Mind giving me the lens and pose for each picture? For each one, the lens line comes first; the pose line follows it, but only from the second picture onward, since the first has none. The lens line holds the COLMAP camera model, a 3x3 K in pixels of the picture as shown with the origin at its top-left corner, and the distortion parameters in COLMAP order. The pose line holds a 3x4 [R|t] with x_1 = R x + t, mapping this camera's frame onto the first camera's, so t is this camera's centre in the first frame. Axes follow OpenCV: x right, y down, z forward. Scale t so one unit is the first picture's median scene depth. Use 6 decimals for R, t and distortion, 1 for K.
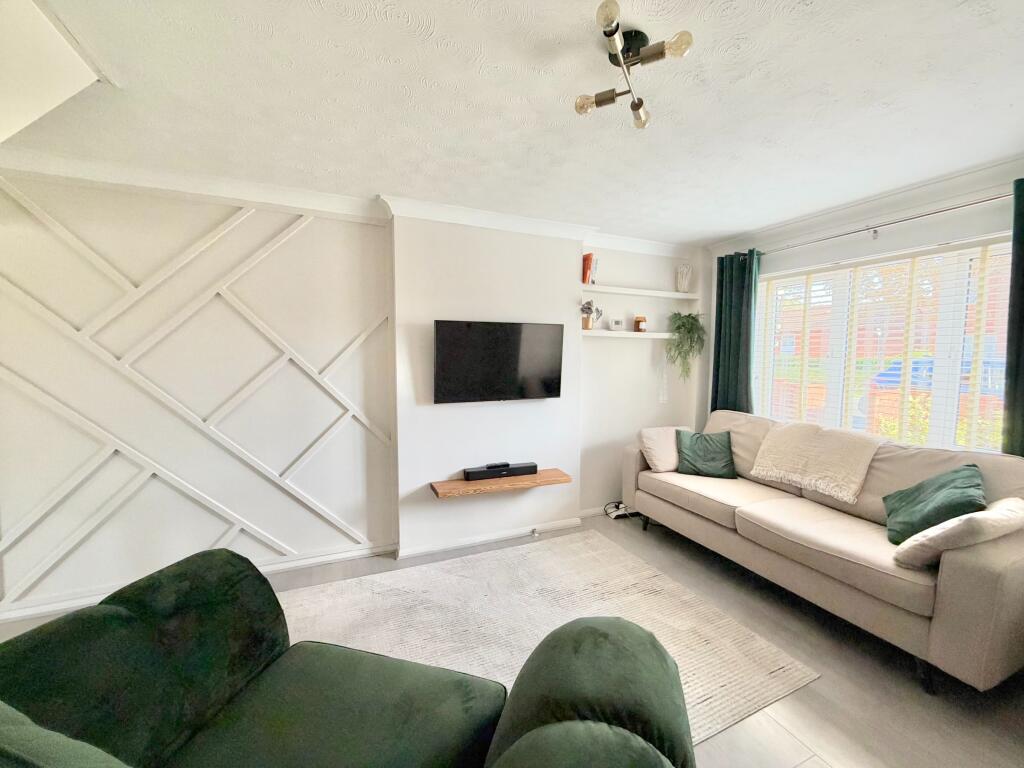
lens RADIAL K [[409.0, 0, 508.4], [0, 409.0, 382.1], [0, 0, 1]] dist [-0.000553, -0.000367]
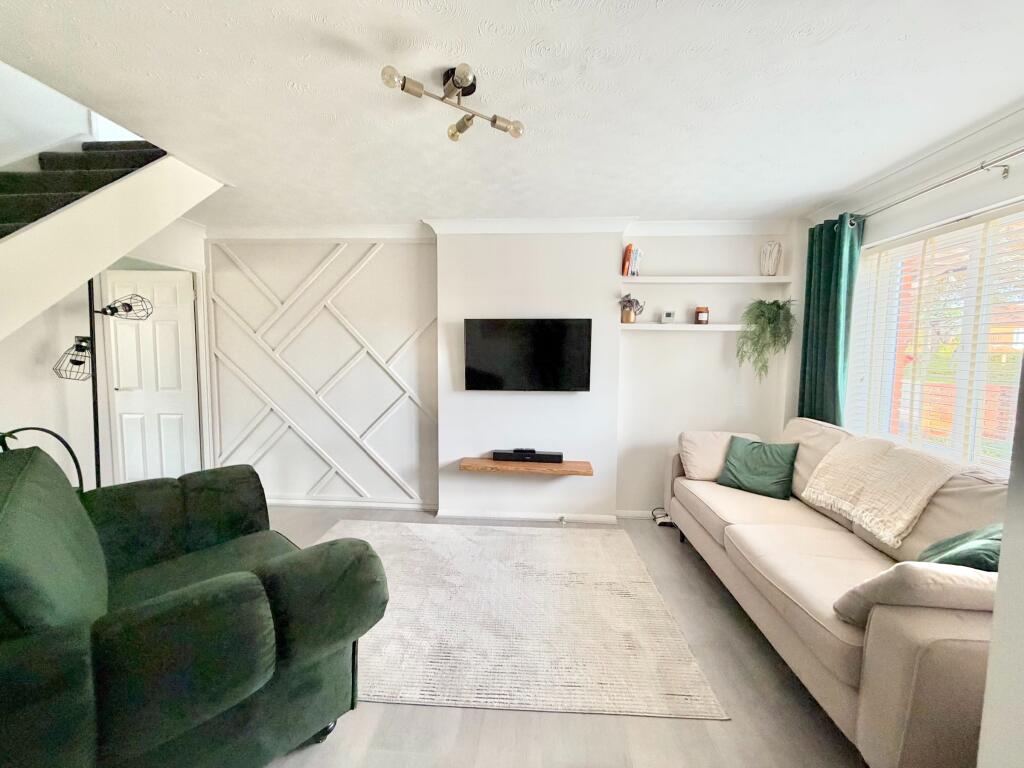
lens RADIAL K [[409.0, 0, 508.4], [0, 409.0, 382.1], [0, 0, 1]] dist [-0.000553, -0.000367]
pose [[0.887275, 0.036457, -0.459799, 0.423663], [-0.035363, 0.999314, 0.010995, 0.011121], [0.459884, 0.006504, 0.887955, 0.013909]]
